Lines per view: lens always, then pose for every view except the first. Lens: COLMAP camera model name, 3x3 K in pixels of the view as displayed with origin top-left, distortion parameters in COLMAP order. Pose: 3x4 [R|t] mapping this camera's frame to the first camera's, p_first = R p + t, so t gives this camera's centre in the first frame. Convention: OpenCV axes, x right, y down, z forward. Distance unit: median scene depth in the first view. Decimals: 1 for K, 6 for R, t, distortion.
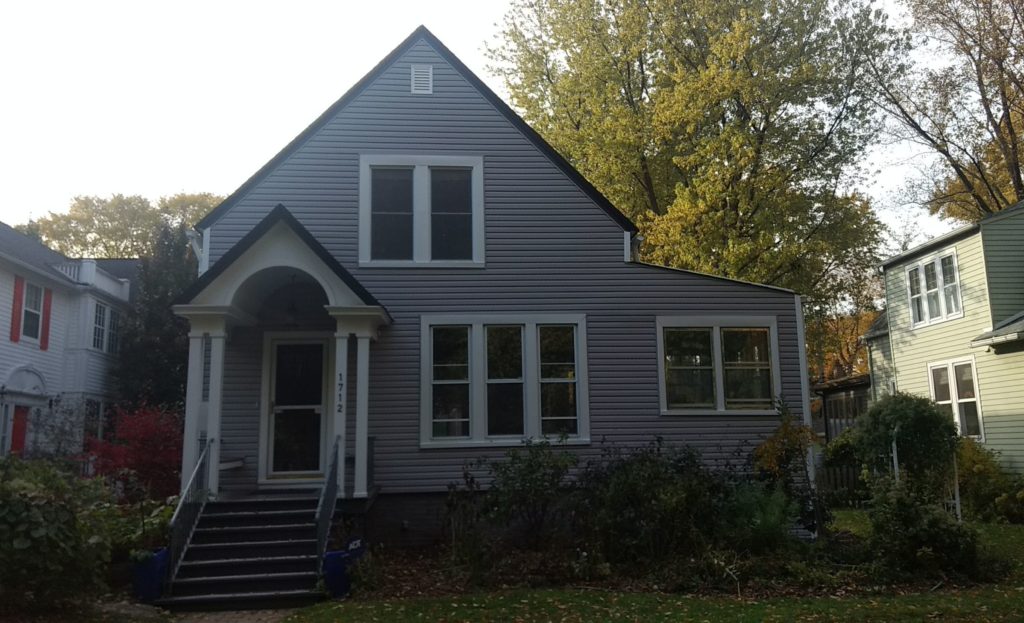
lens RADIAL K [[861.3, 0, 509.3], [0, 861.3, 324.0], [0, 0, 1]] dist [-0.005404, 0.000959]
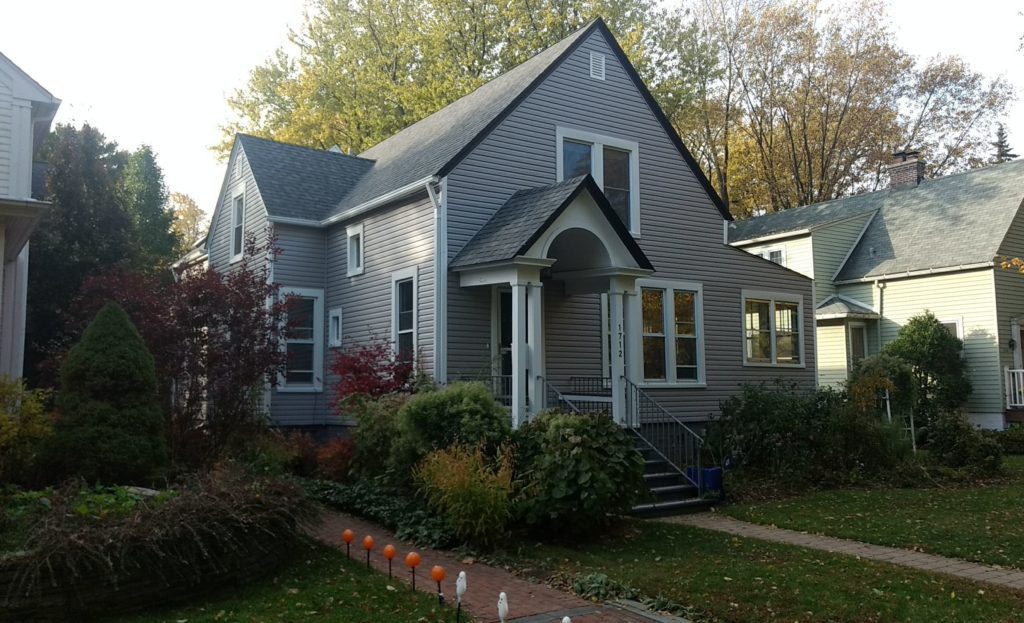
lens RADIAL K [[861.3, 0, 509.3], [0, 861.3, 324.0], [0, 0, 1]] dist [-0.005404, 0.000959]
pose [[0.883774, 0.053245, 0.464874, -0.732266], [-0.083057, 0.995579, 0.043872, 0.015017], [-0.460483, -0.077384, 0.884289, 0.022370]]
